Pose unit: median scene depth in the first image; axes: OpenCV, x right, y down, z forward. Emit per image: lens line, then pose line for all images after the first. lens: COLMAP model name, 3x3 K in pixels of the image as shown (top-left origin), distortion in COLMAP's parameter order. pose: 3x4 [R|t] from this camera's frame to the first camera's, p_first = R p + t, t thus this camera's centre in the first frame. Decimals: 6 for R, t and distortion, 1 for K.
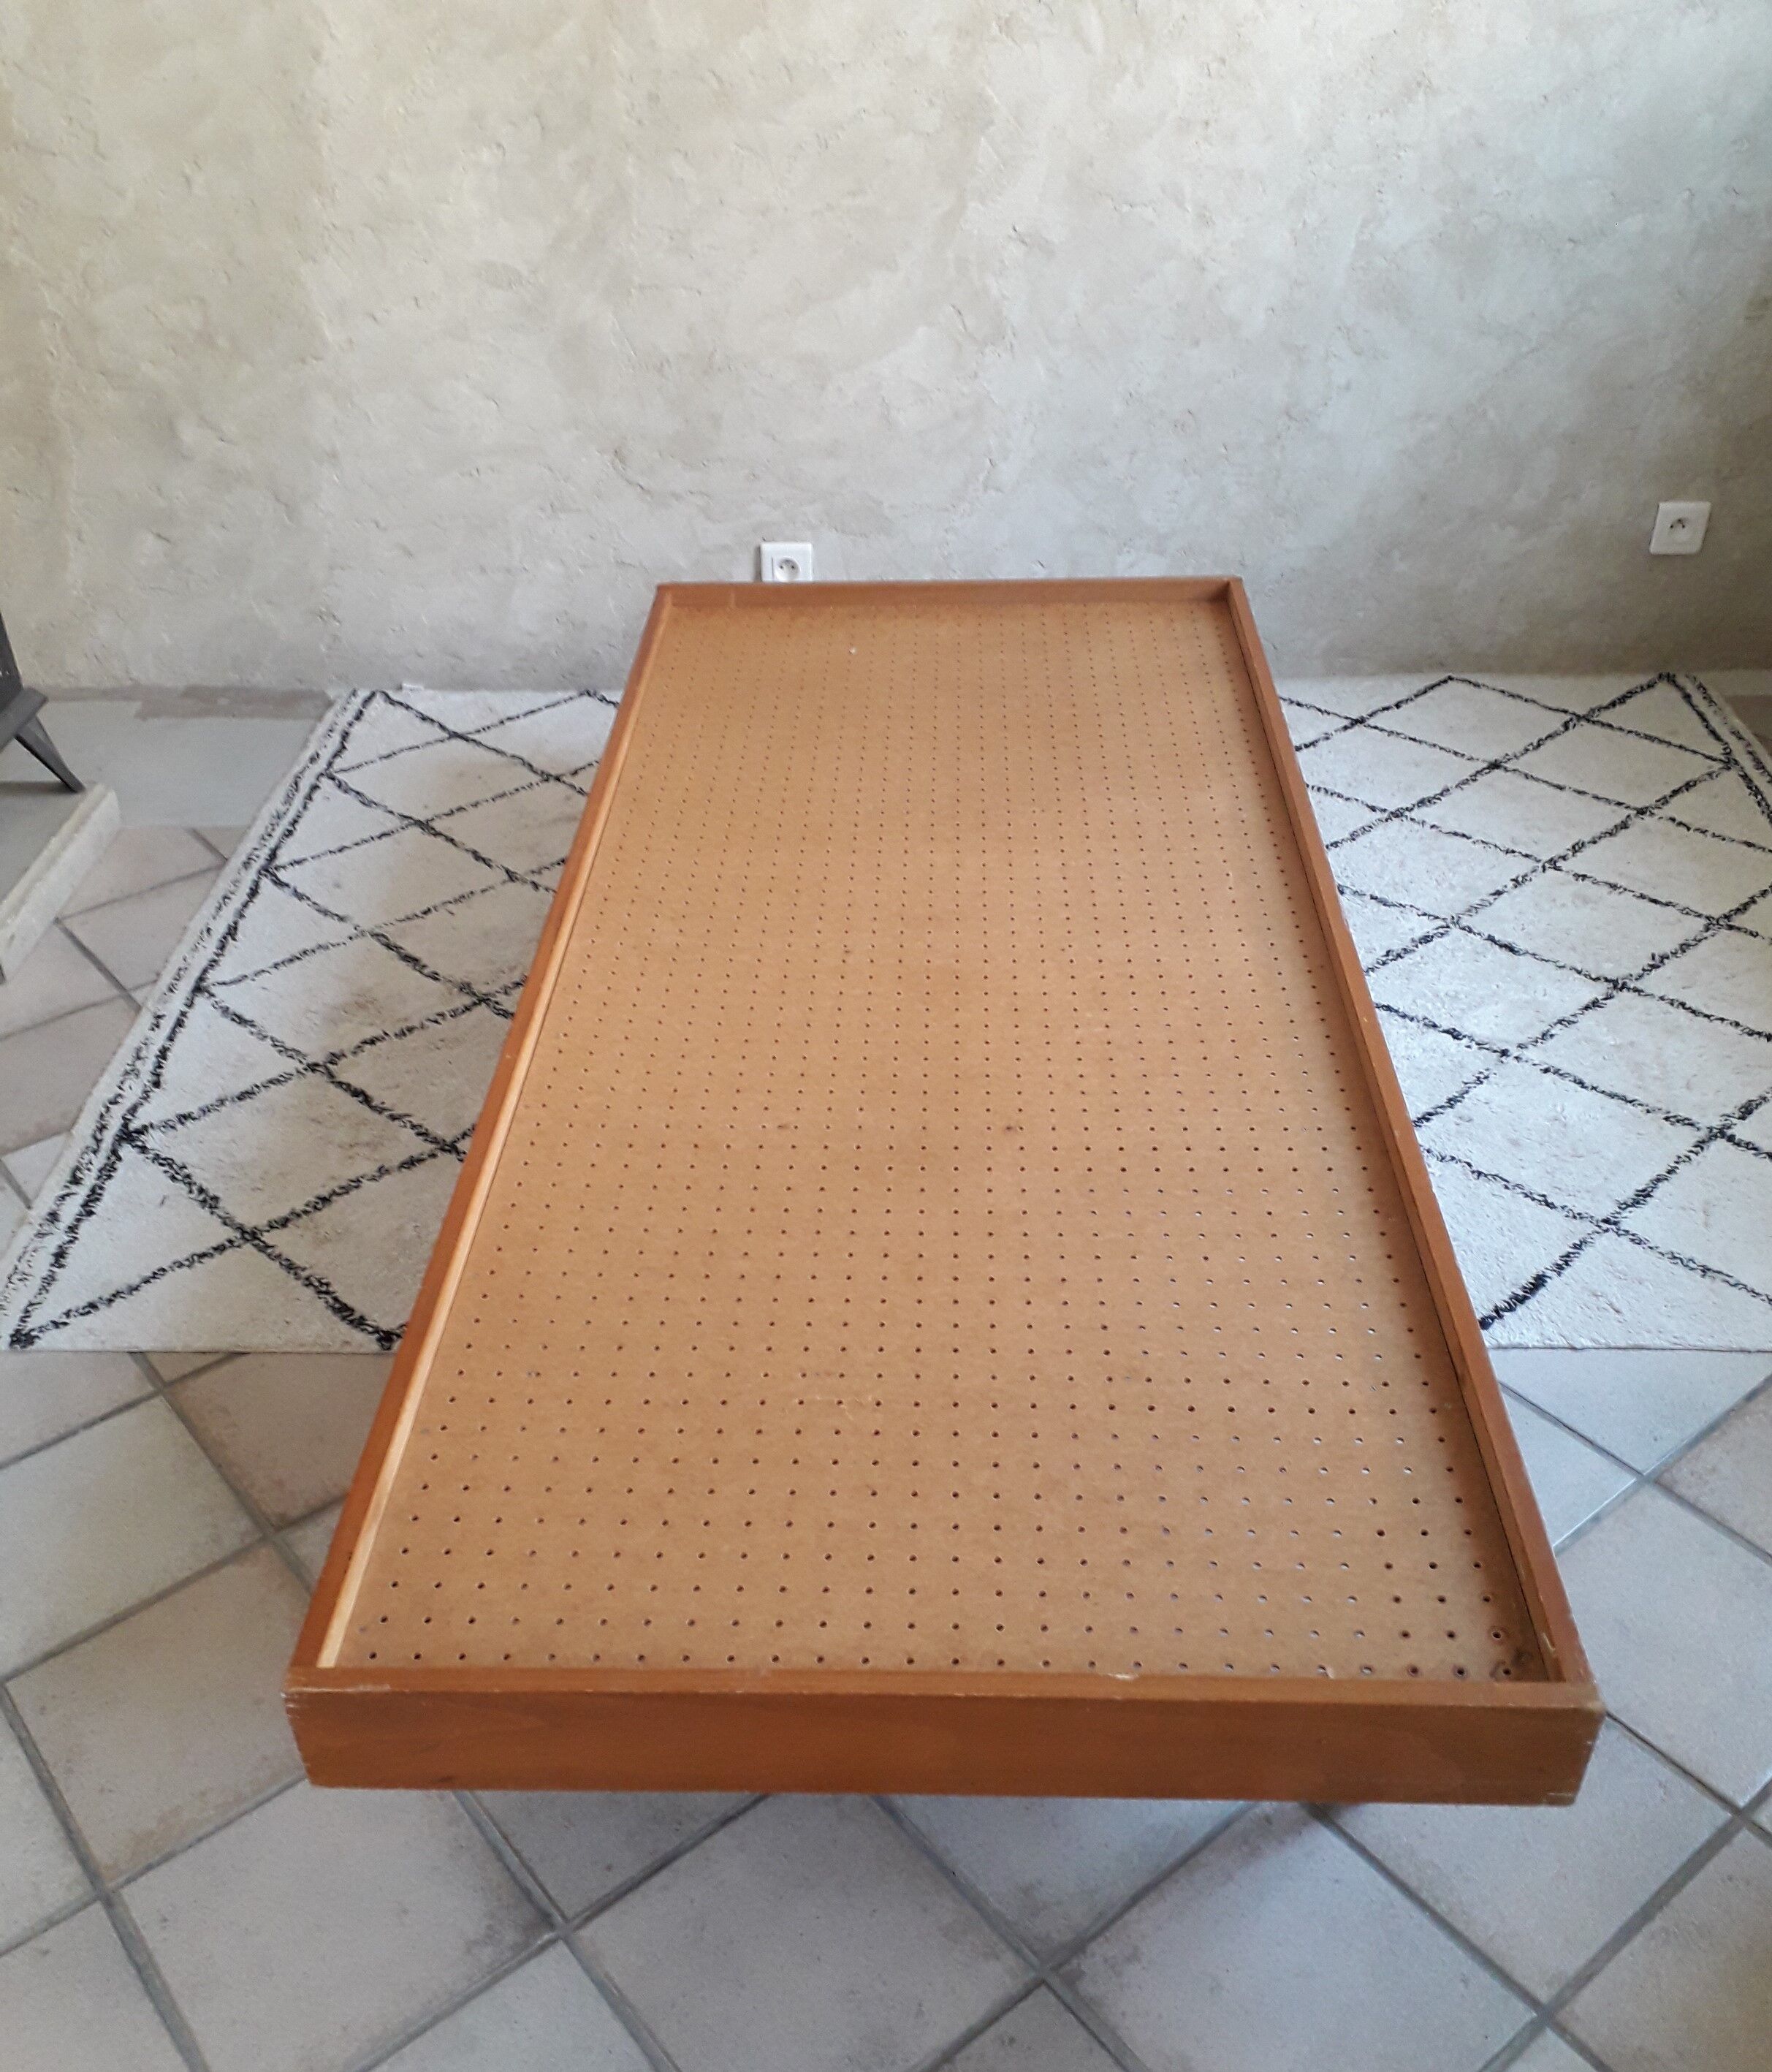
lens RADIAL K [[1820.2, 0, 881.4], [0, 1820.2, 1183.0], [0, 0, 1]] dist [0.030450, -0.059265]
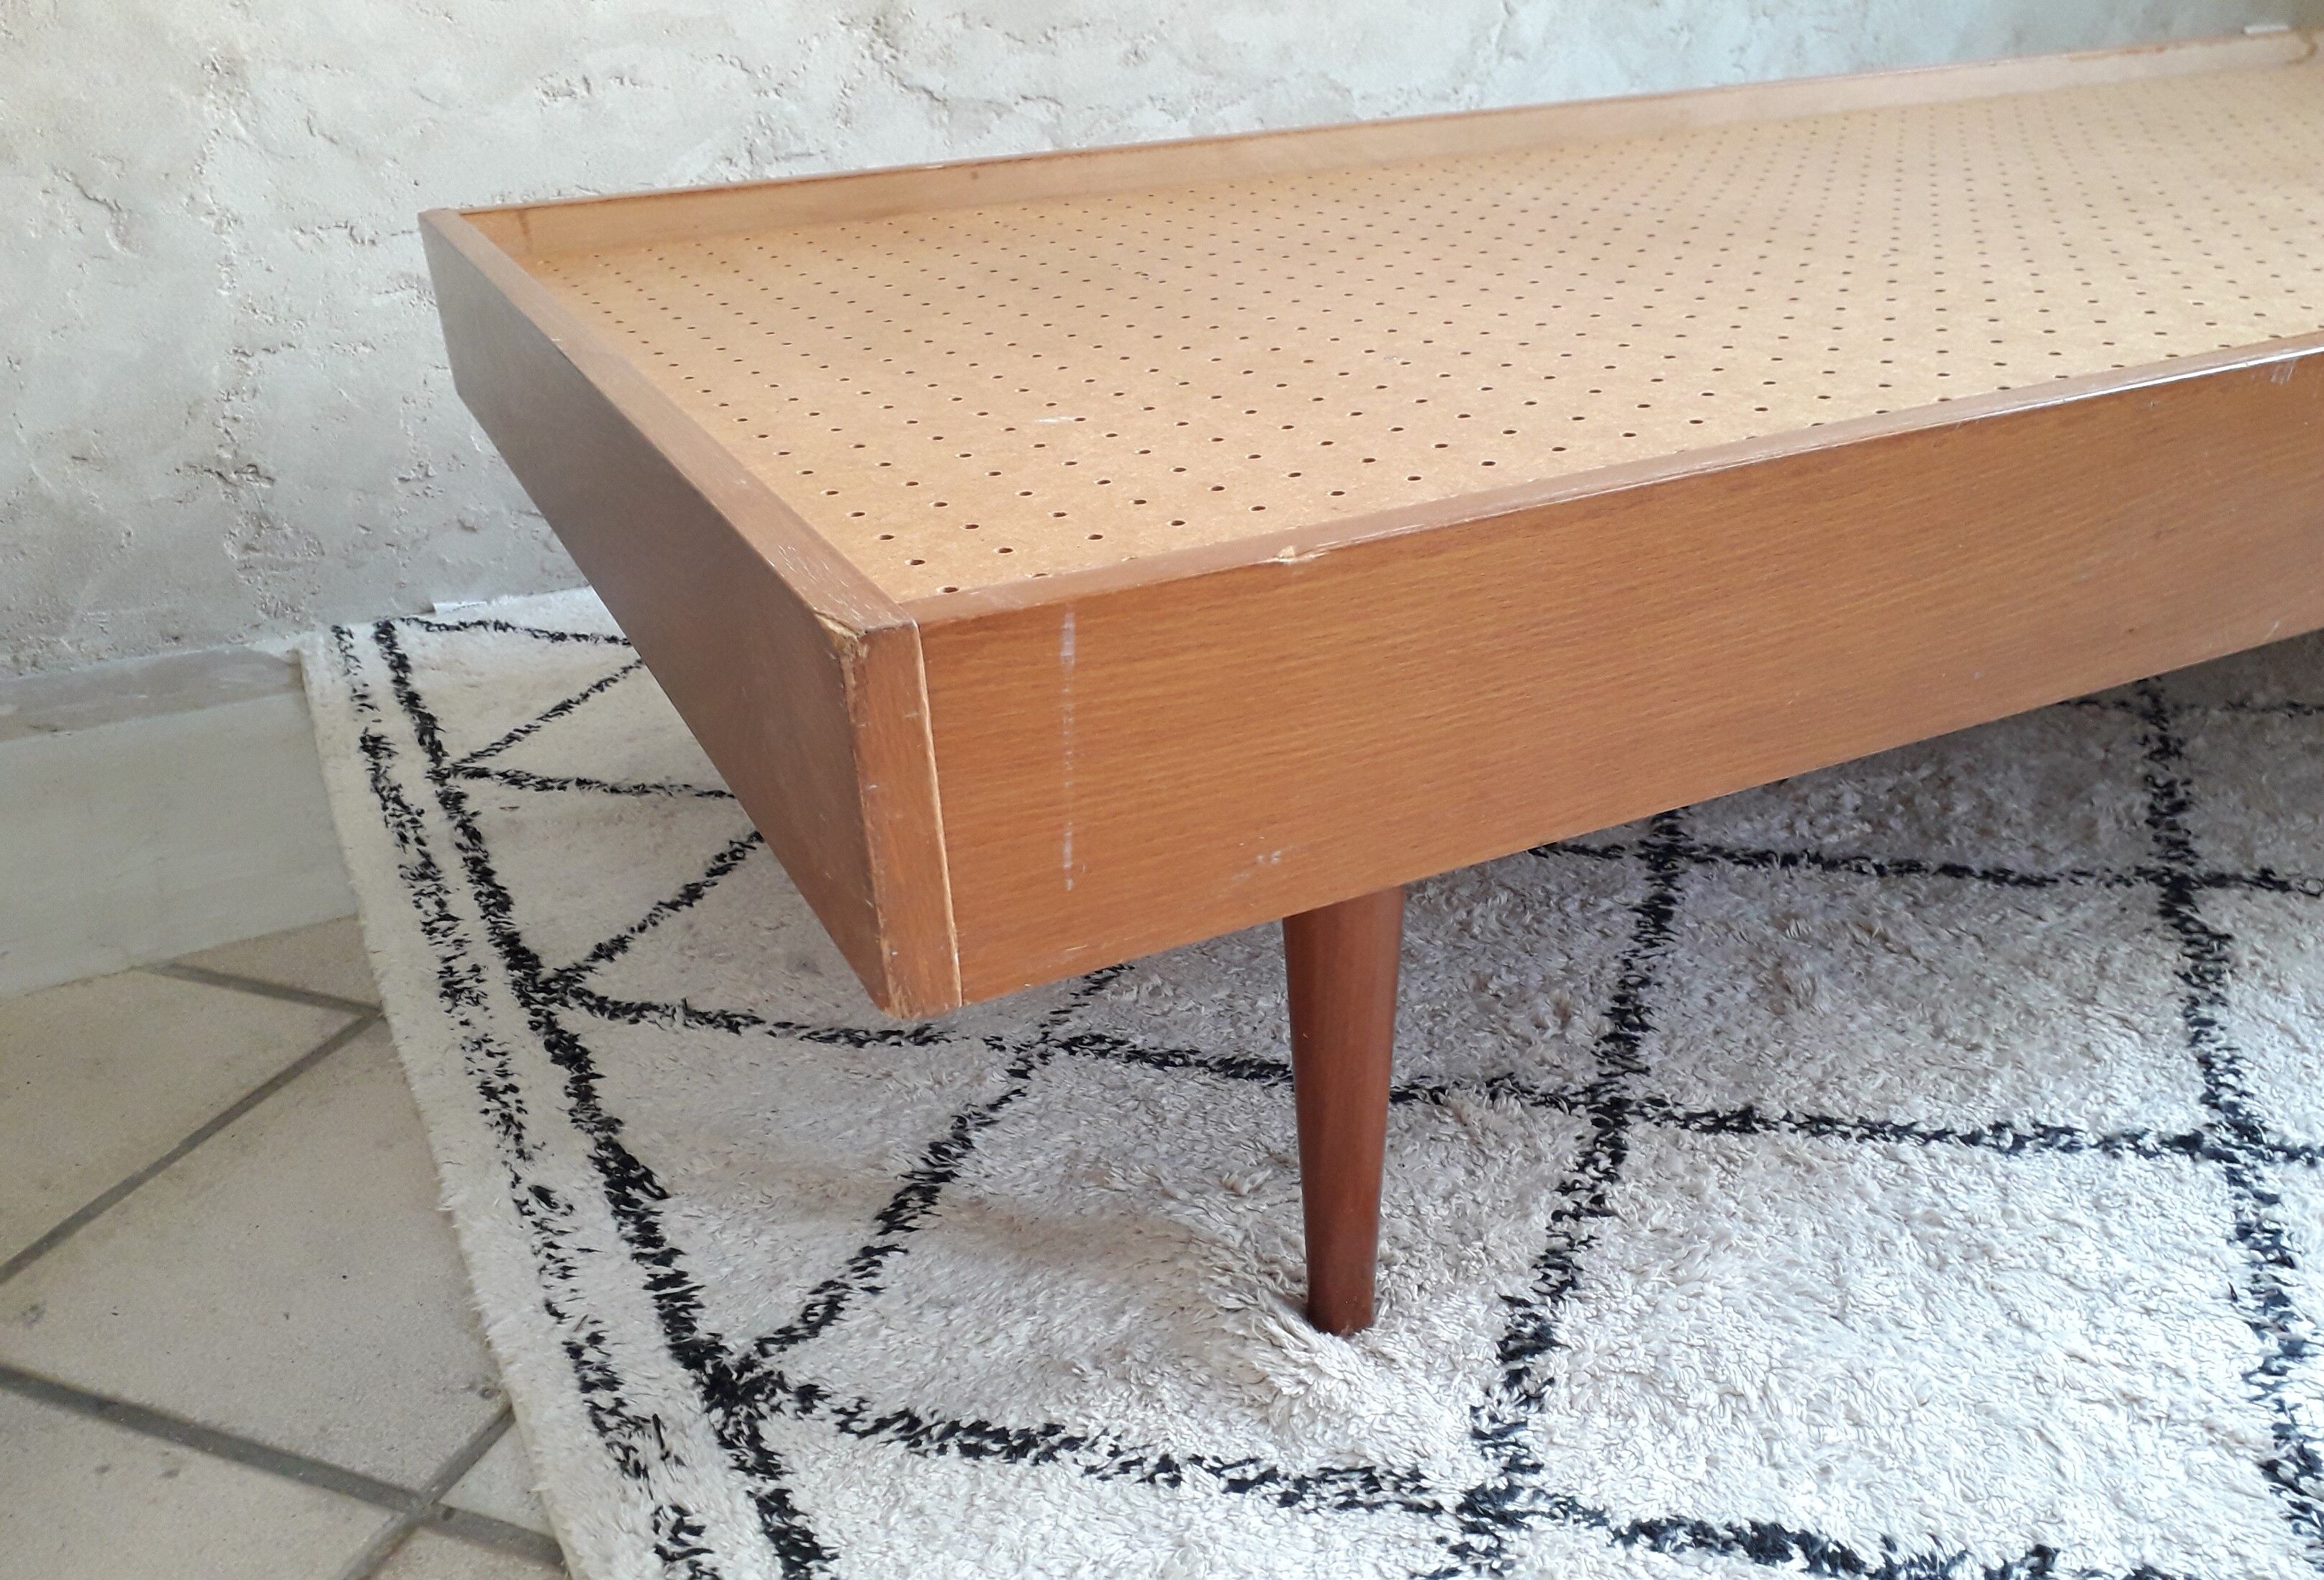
lens RADIAL K [[1971.0, 0, 1326.1], [0, 1971.0, 859.3], [0, 0, 1]] dist [-0.007095, 0.005842]
pose [[0.868833, -0.245102, 0.430179, -0.324116], [0.325350, 0.937571, -0.122912, -0.092249], [-0.373197, 0.246749, 0.894337, 0.554455]]
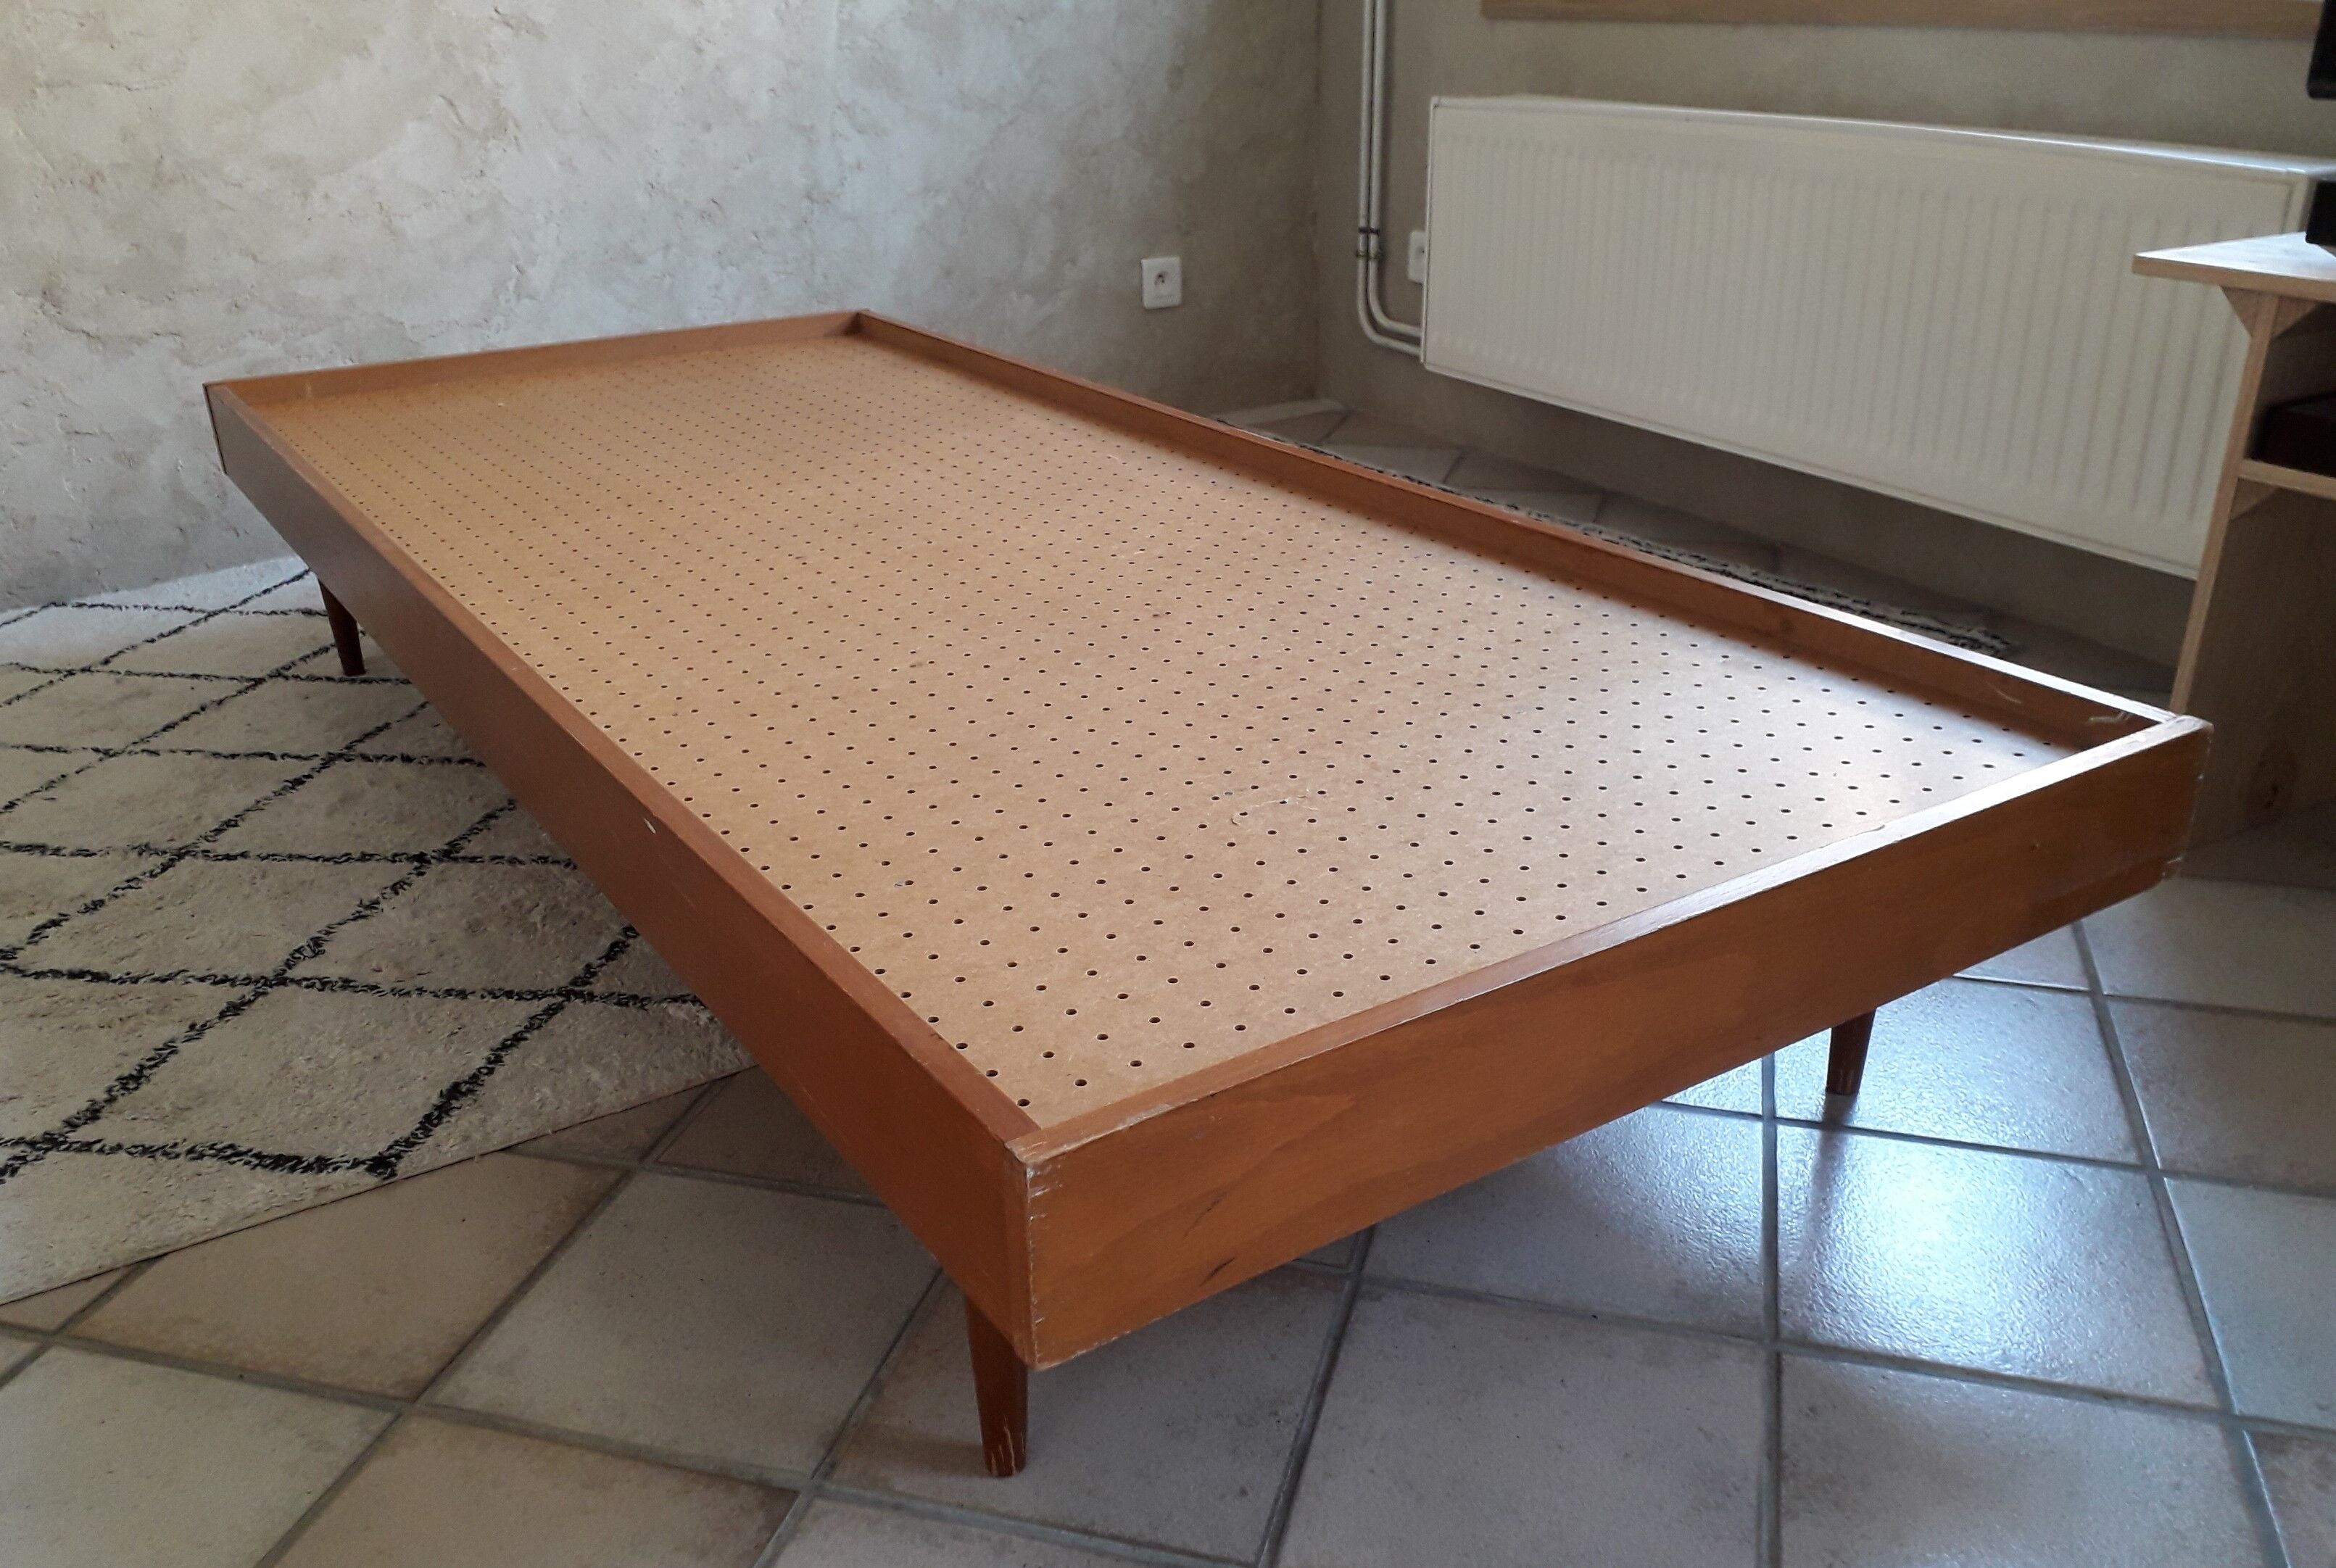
lens RADIAL K [[1862.0, 0, 1207.7], [0, 1862.0, 861.5], [0, 0, 1]] dist [-0.005650, -0.003308]
pose [[0.816316, -0.250506, 0.520456, -0.217616], [0.357570, 0.926811, -0.114742, 0.104761], [-0.453620, 0.279765, 0.846144, 0.158348]]
